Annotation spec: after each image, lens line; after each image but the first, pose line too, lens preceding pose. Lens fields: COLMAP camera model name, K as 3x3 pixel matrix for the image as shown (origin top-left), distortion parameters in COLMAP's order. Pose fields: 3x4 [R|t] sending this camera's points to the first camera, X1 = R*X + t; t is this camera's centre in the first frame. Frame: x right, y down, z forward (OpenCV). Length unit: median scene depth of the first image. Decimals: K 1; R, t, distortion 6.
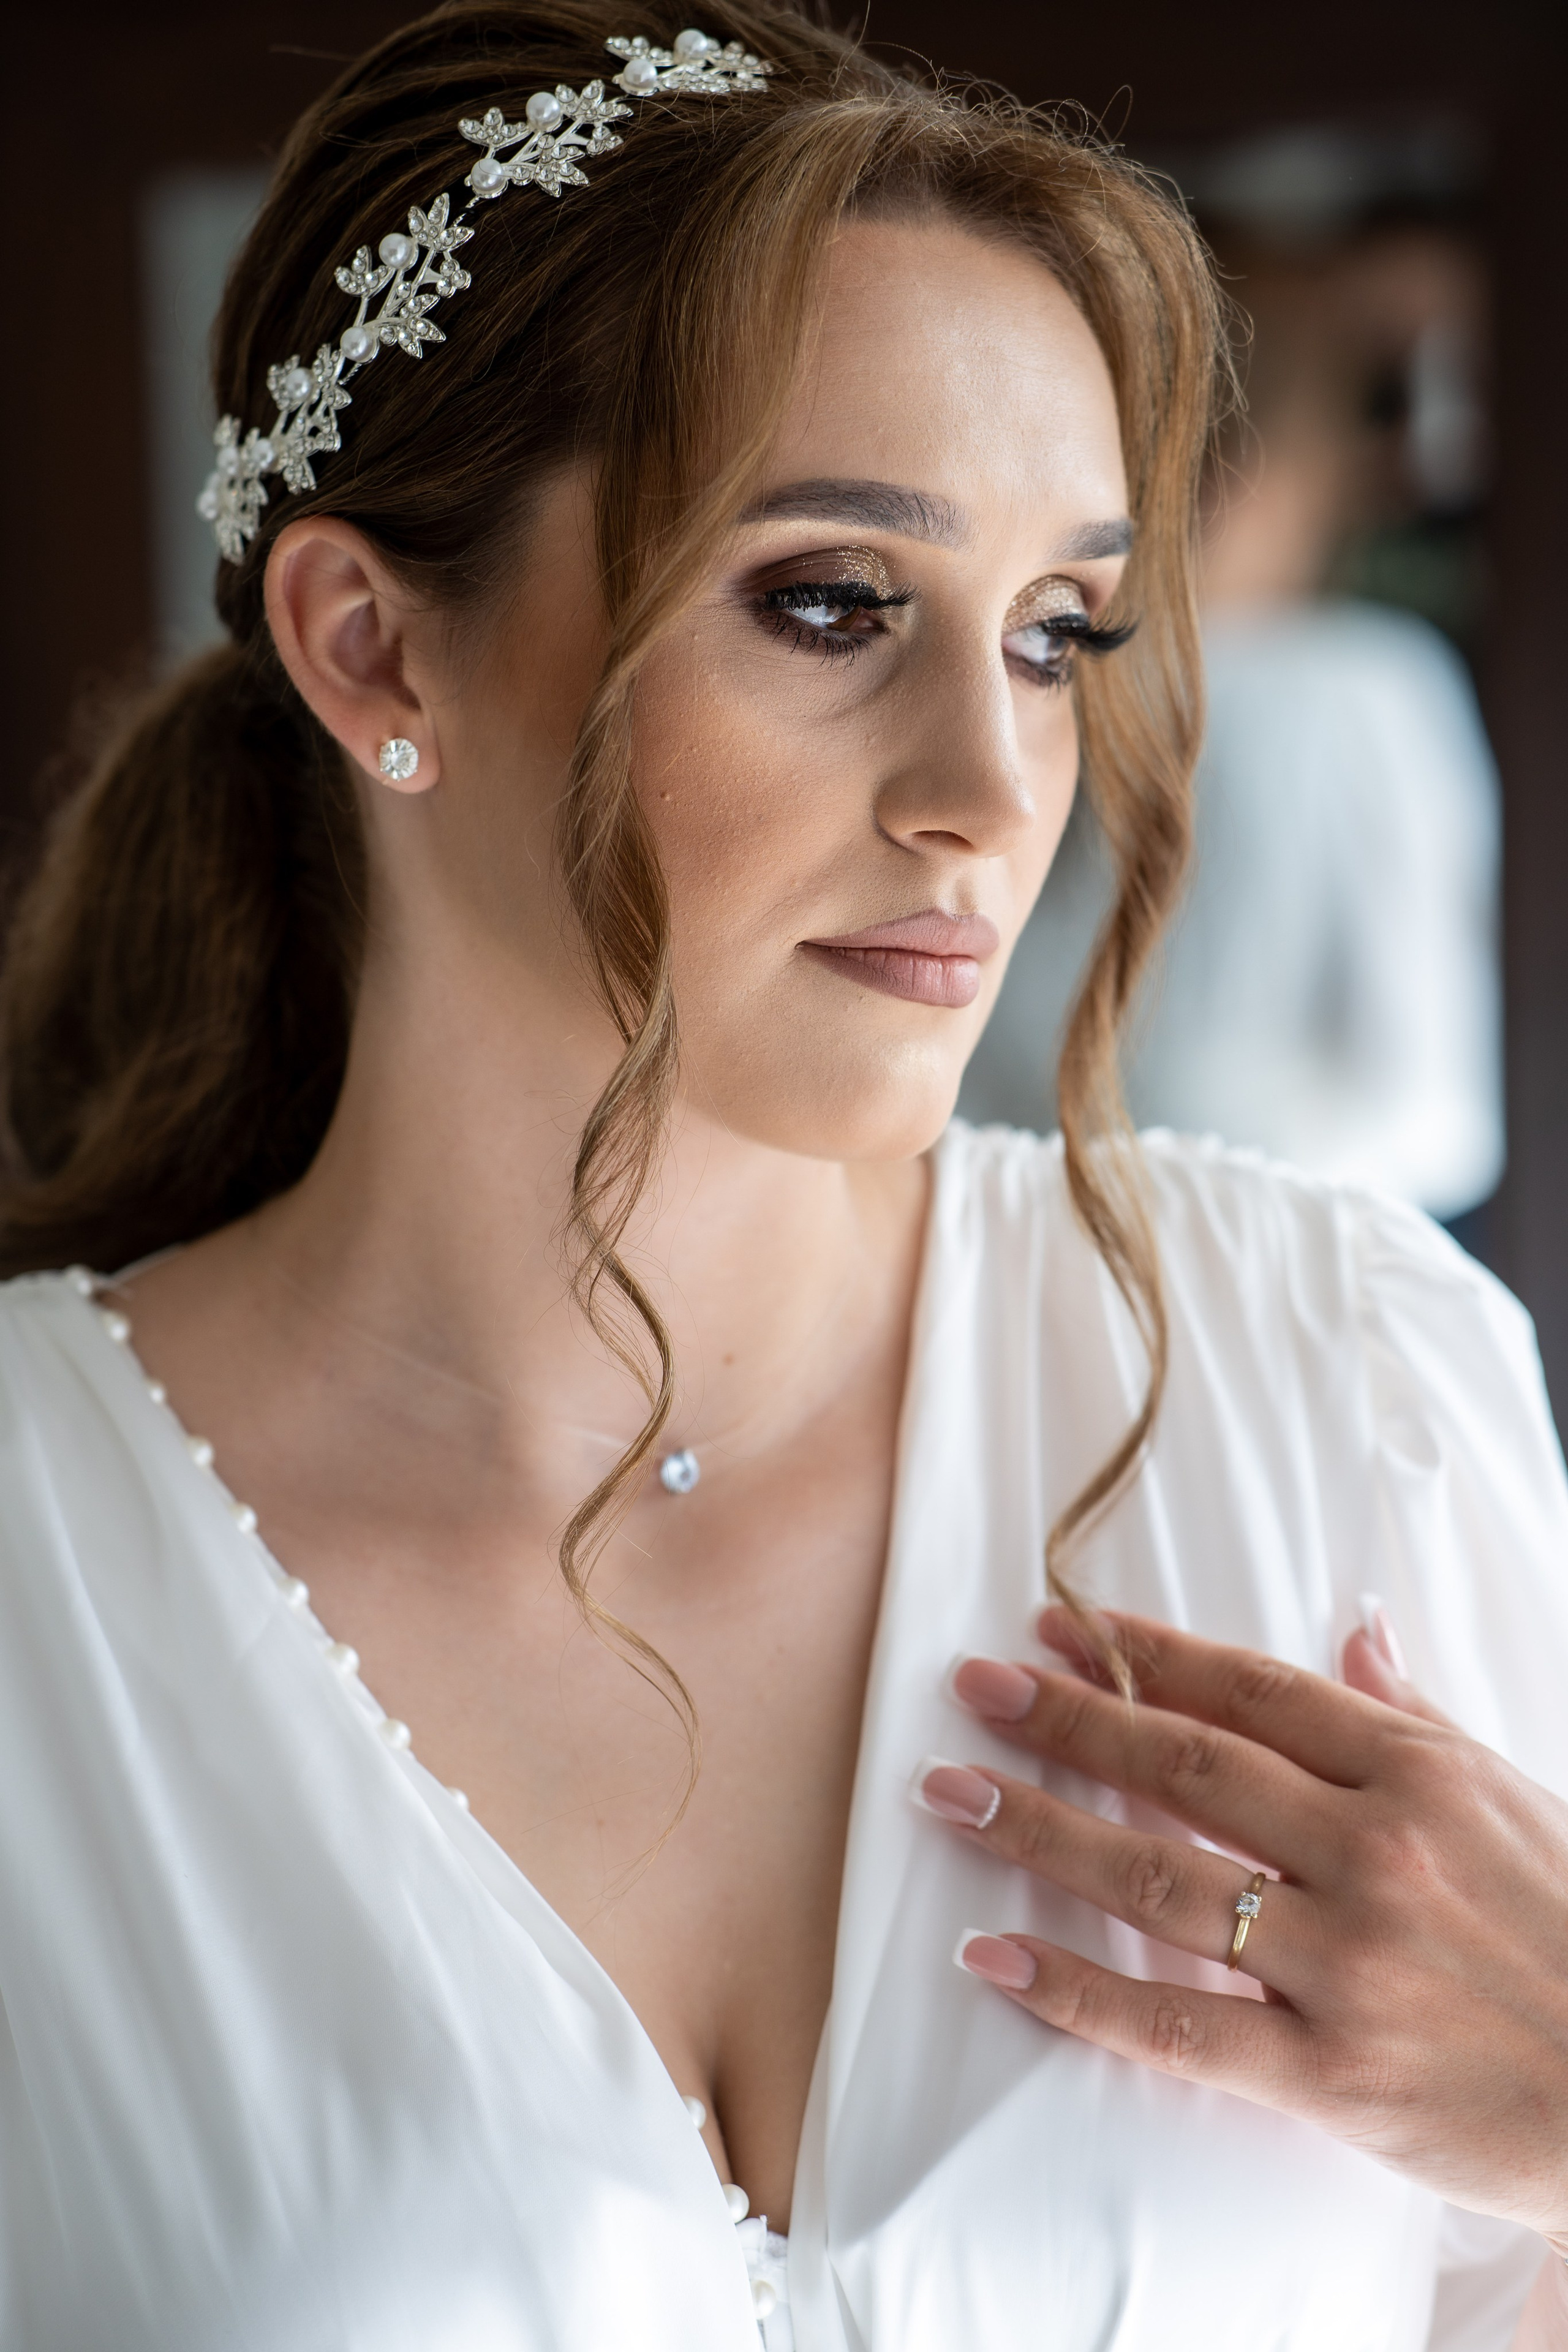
lens RADIAL K [[5971.3, 0, 792.7], [0, 5971.3, 1177.5], [0, 0, 1]] dist [0.670947, 0.000000]
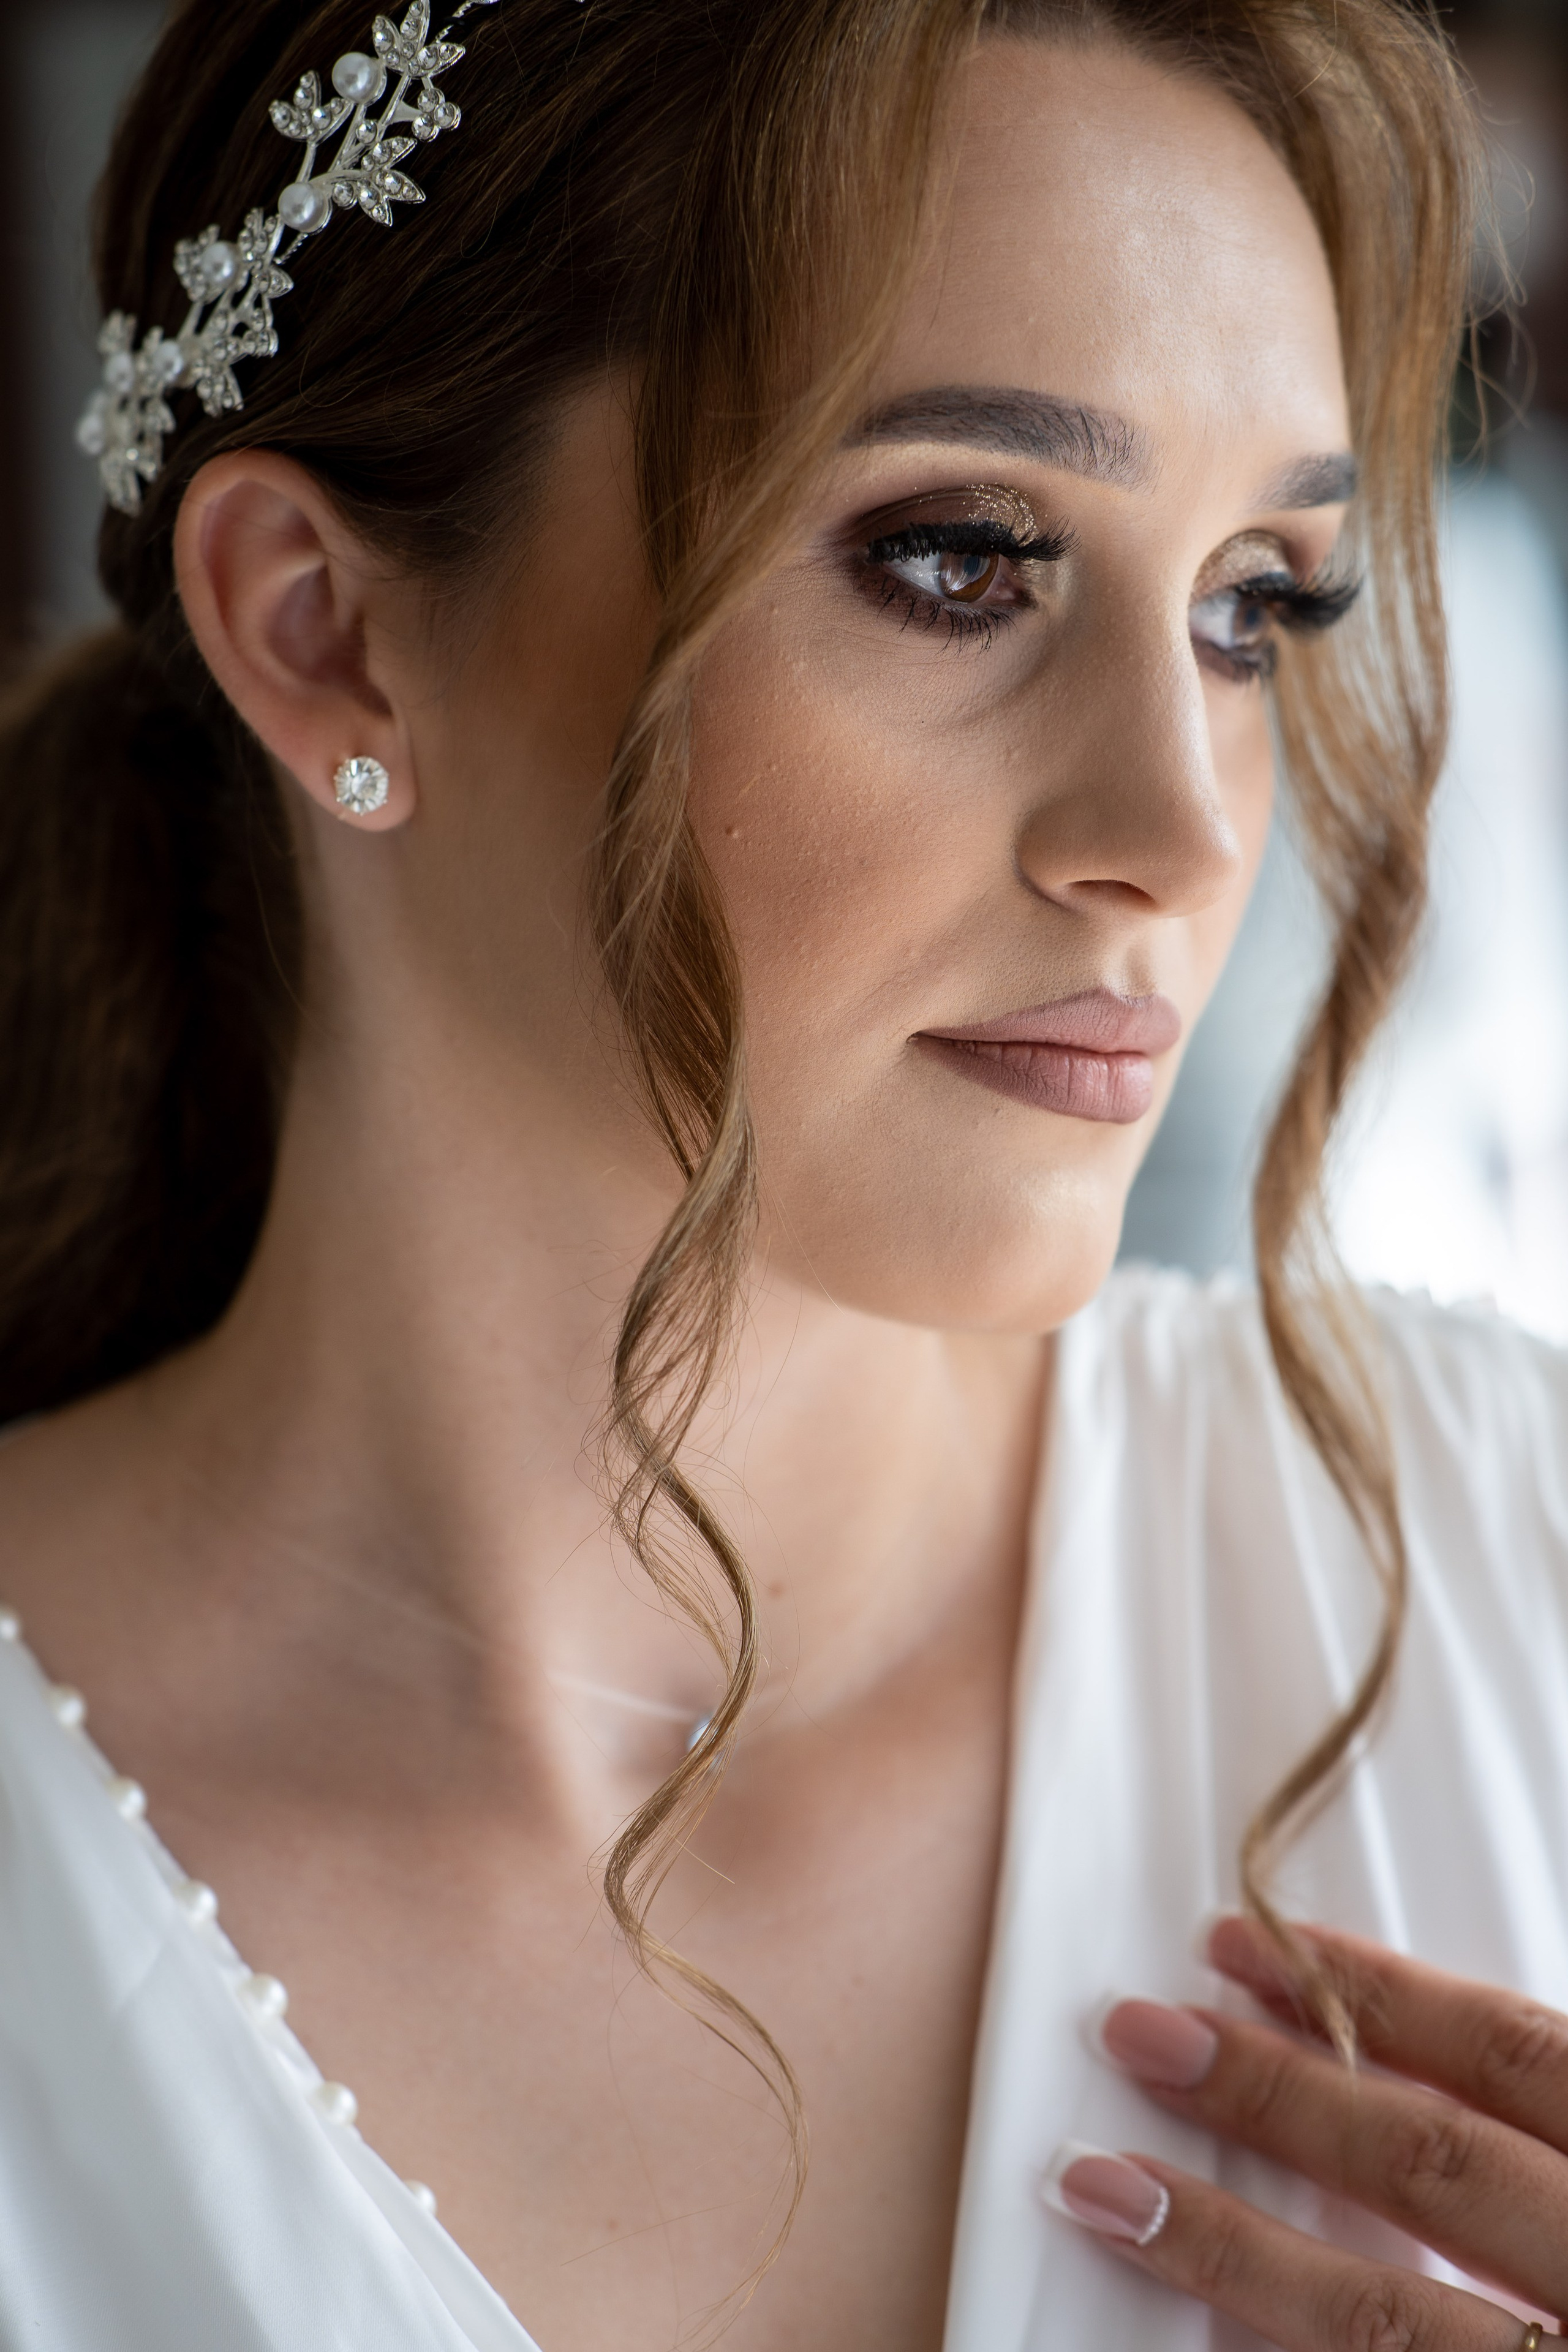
lens RADIAL K [[5971.3, 0, 785.2], [0, 5971.3, 1176.4], [0, 0, 1]] dist [0.670947, 0.000000]
pose [[0.999493, 0.000108, 0.031844, -0.037208], [0.000126, 0.999973, -0.007336, -0.016427], [-0.031844, 0.007336, 0.999466, 0.271957]]
